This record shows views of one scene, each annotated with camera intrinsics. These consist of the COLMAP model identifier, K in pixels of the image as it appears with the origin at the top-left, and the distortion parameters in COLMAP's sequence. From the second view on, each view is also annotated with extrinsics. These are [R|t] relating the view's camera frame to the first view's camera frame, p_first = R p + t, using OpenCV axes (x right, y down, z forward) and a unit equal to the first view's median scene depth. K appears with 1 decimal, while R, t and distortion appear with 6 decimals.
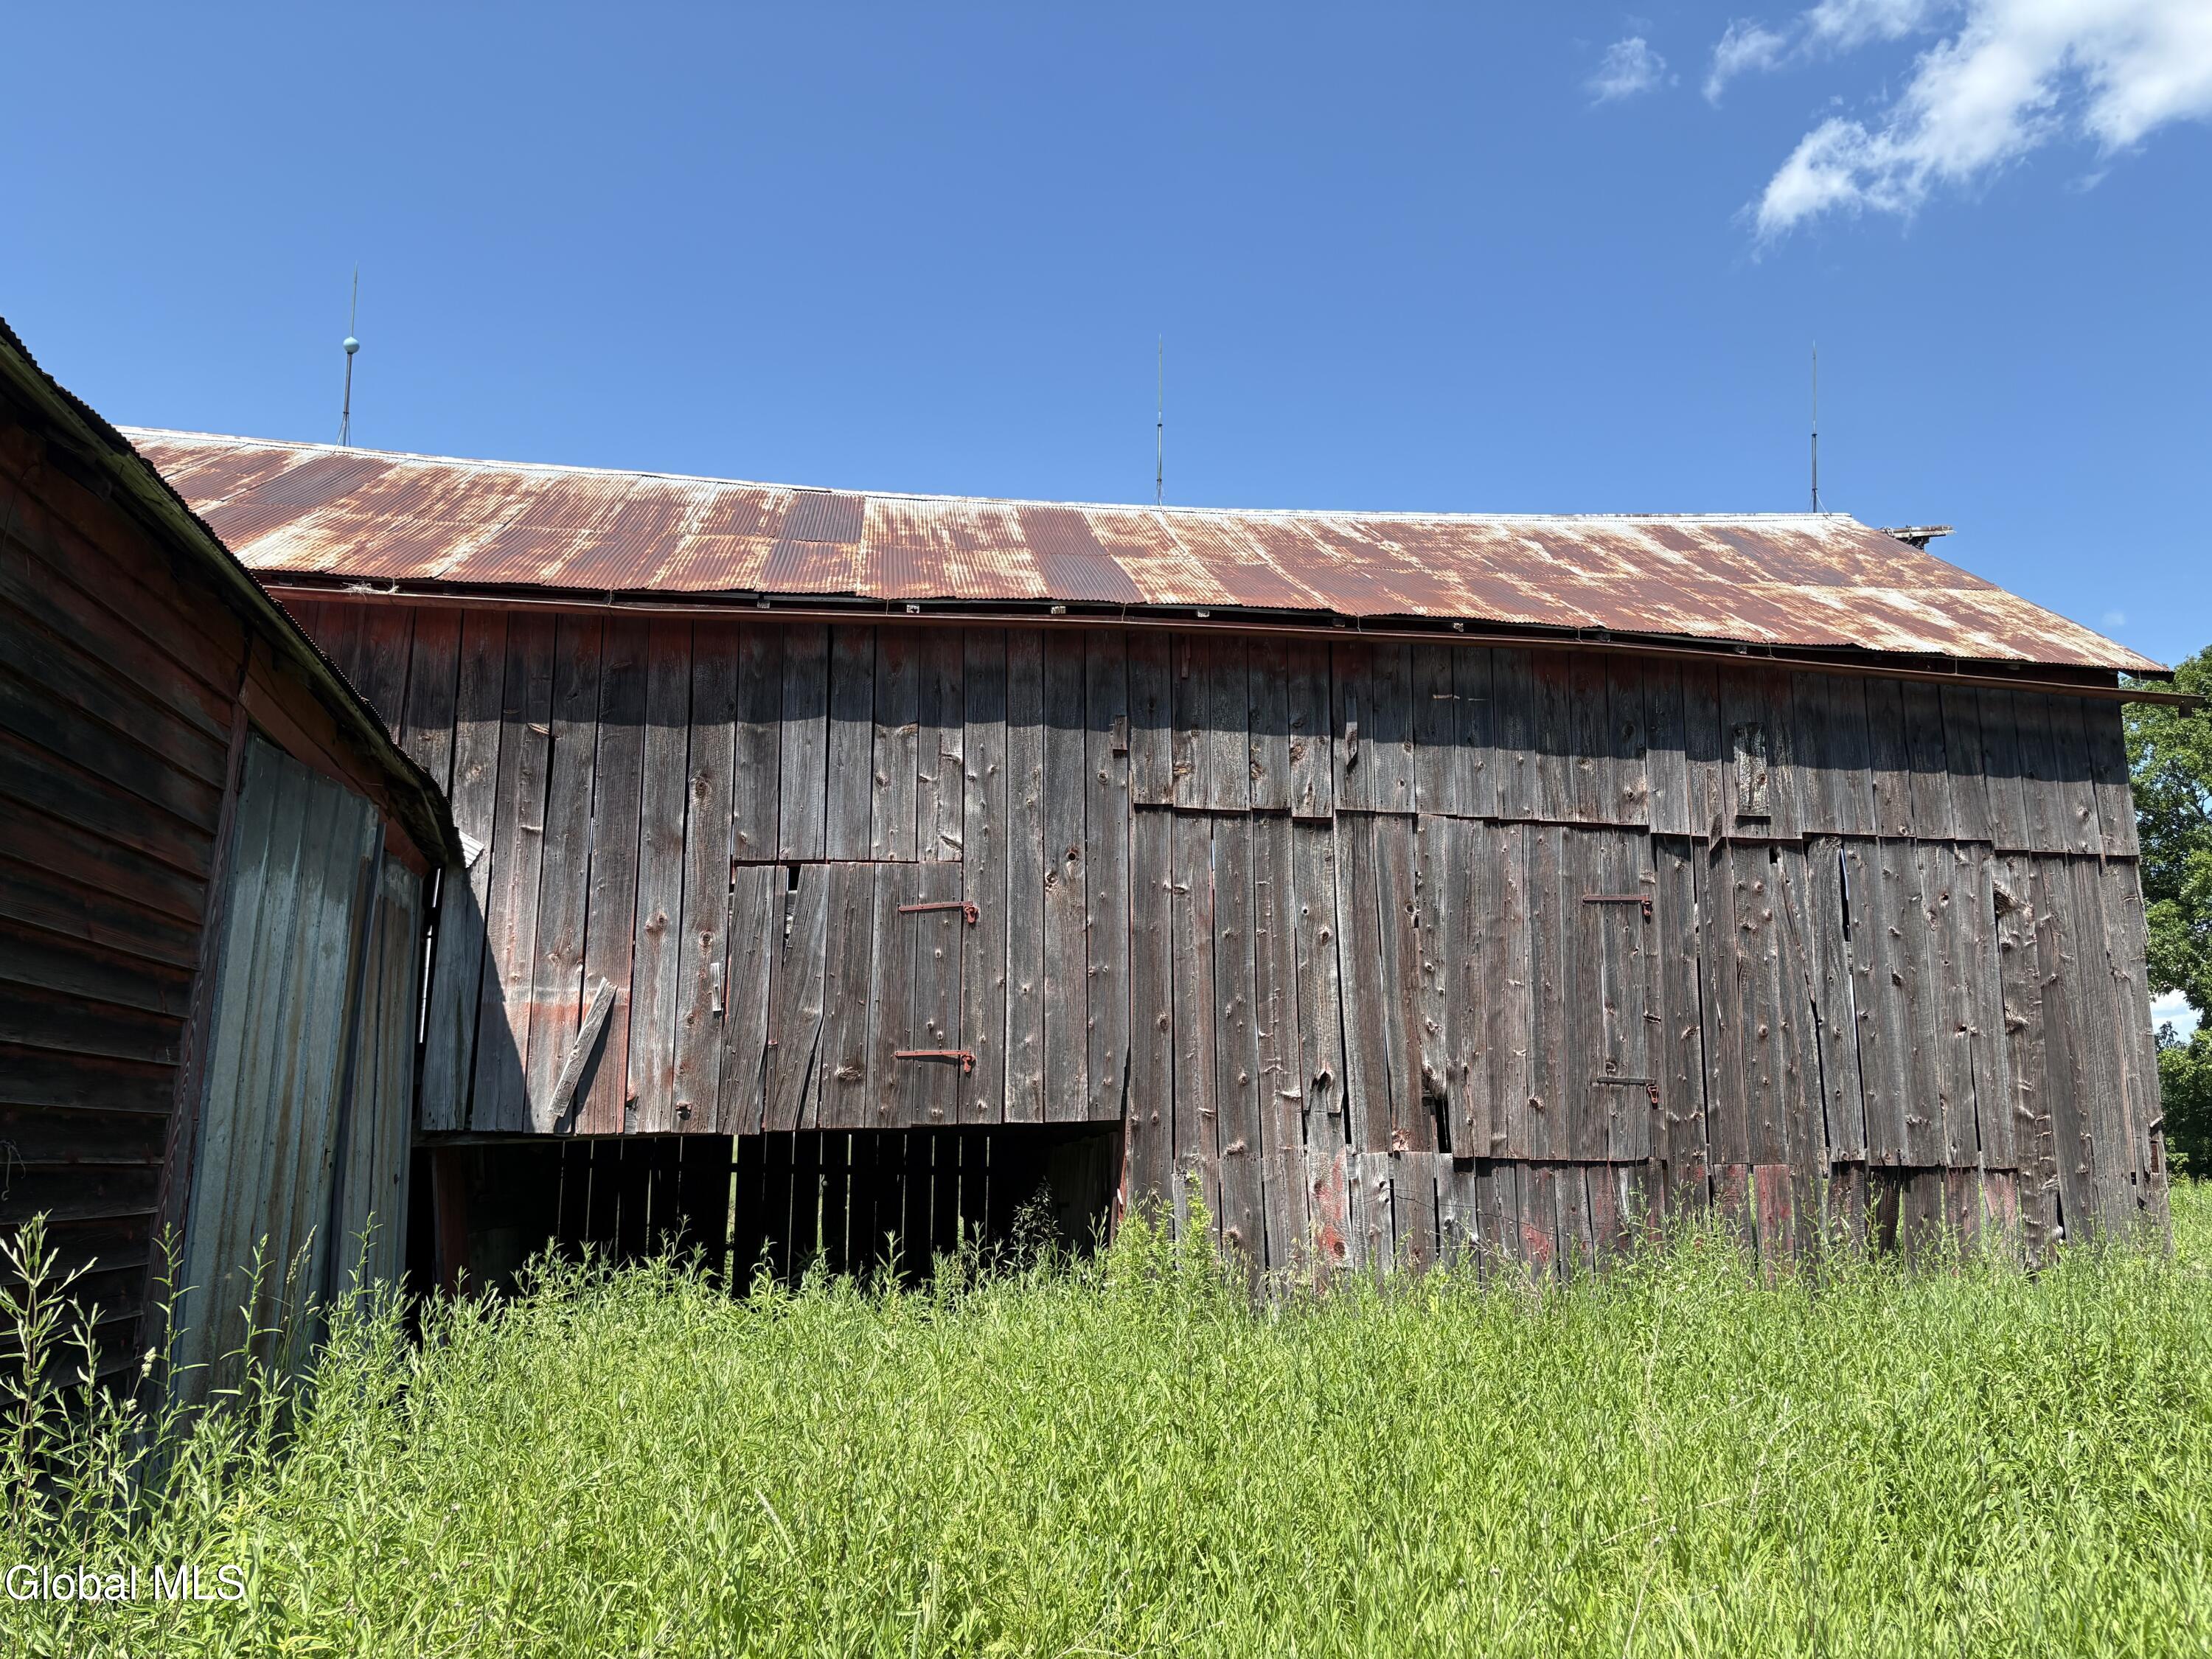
lens RADIAL K [[1677.5, 0, 1100.9], [0, 1677.5, 810.6], [0, 0, 1]] dist [0.036132, -0.015827]
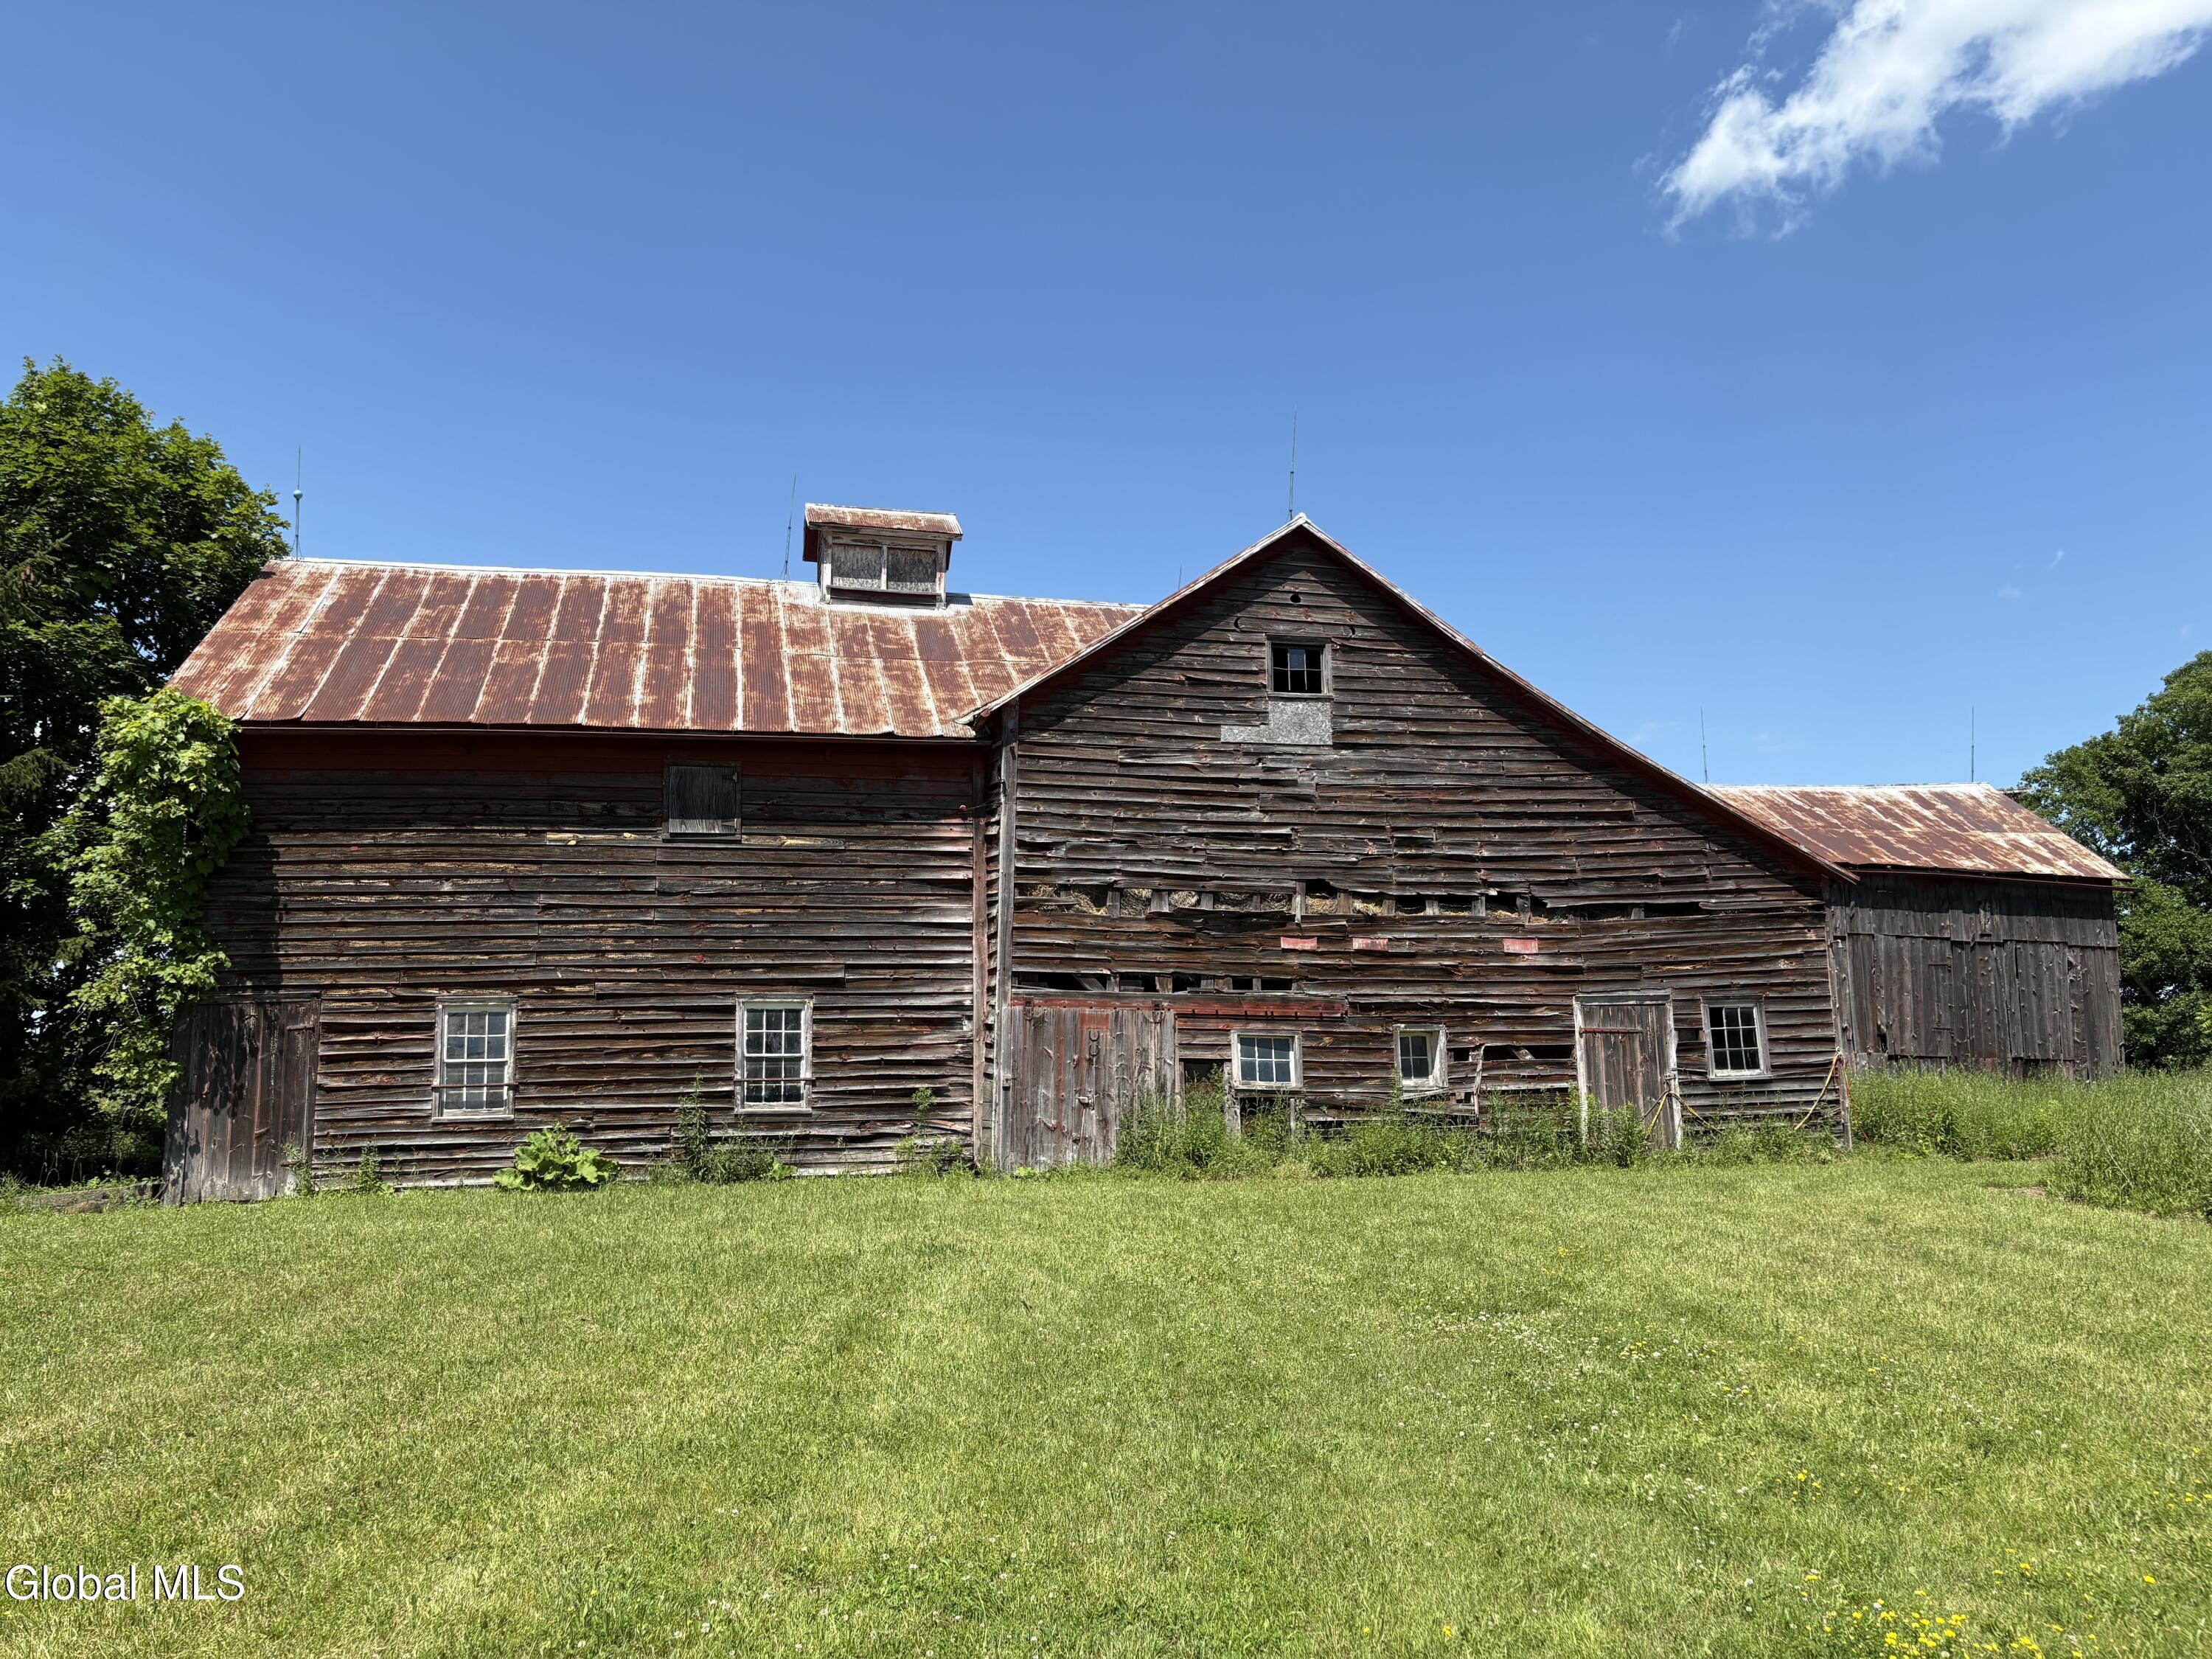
lens RADIAL K [[1677.5, 0, 1110.6], [0, 1677.5, 845.6], [0, 0, 1]] dist [0.036132, -0.015827]
pose [[0.998286, 0.007165, 0.058088, -1.202503], [-0.009528, 0.999134, 0.040515, -0.238595], [-0.057747, -0.040999, 0.997489, -1.671213]]
